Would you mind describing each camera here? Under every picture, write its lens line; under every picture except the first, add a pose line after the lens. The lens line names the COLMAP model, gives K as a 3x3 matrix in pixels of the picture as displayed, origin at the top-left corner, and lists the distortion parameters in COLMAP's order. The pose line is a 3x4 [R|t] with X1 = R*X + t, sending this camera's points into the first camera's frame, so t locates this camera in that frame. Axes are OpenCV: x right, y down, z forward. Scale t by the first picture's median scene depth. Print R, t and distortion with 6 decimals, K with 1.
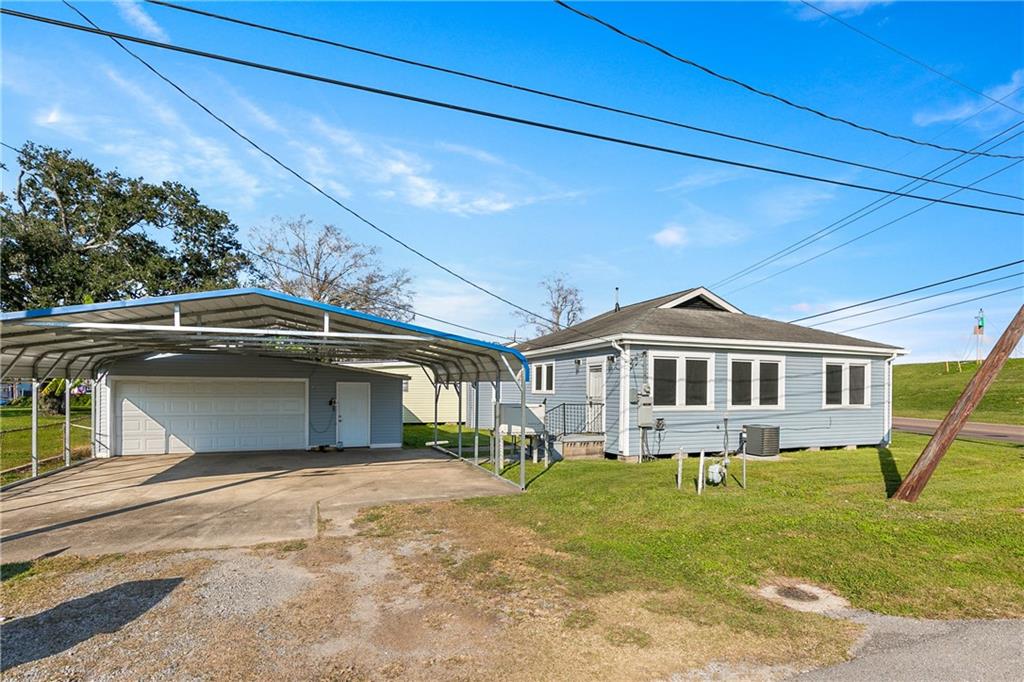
lens RADIAL K [[506.5, 0, 512.8], [0, 506.5, 385.5], [0, 0, 1]] dist [-0.000144, -0.000583]
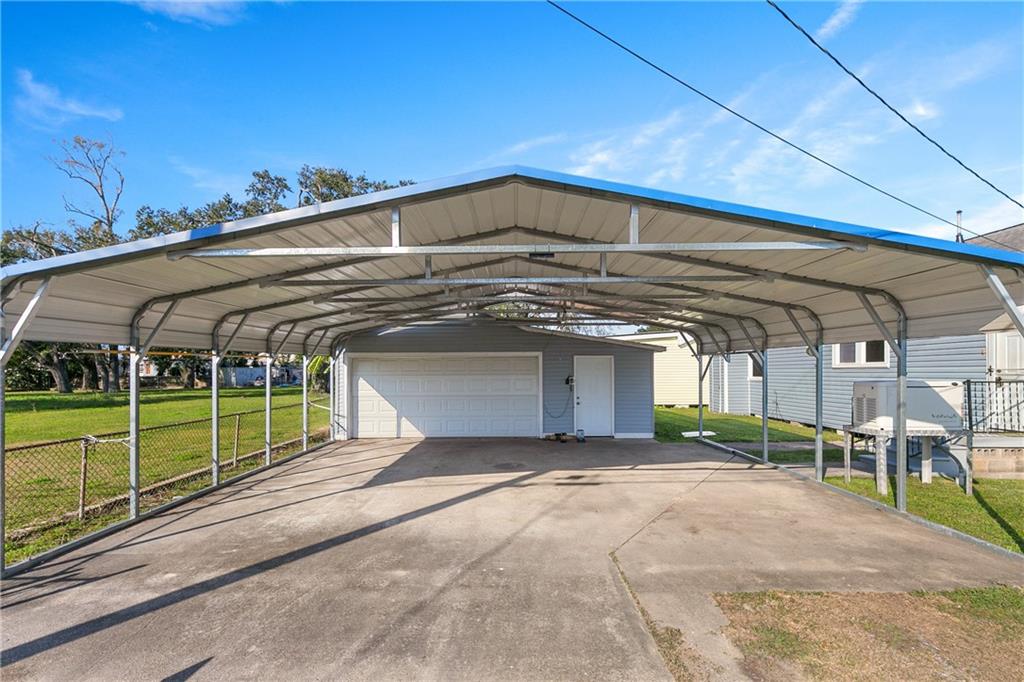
lens RADIAL K [[469.6, 0, 512.0], [0, 469.6, 341.0], [0, 0, 1]] dist [0.002825, 0.000367]
pose [[0.928756, -0.035189, -0.369019, -0.184575], [0.014702, 0.998198, -0.058185, 0.013944], [0.370401, 0.048615, 0.927599, 0.298553]]
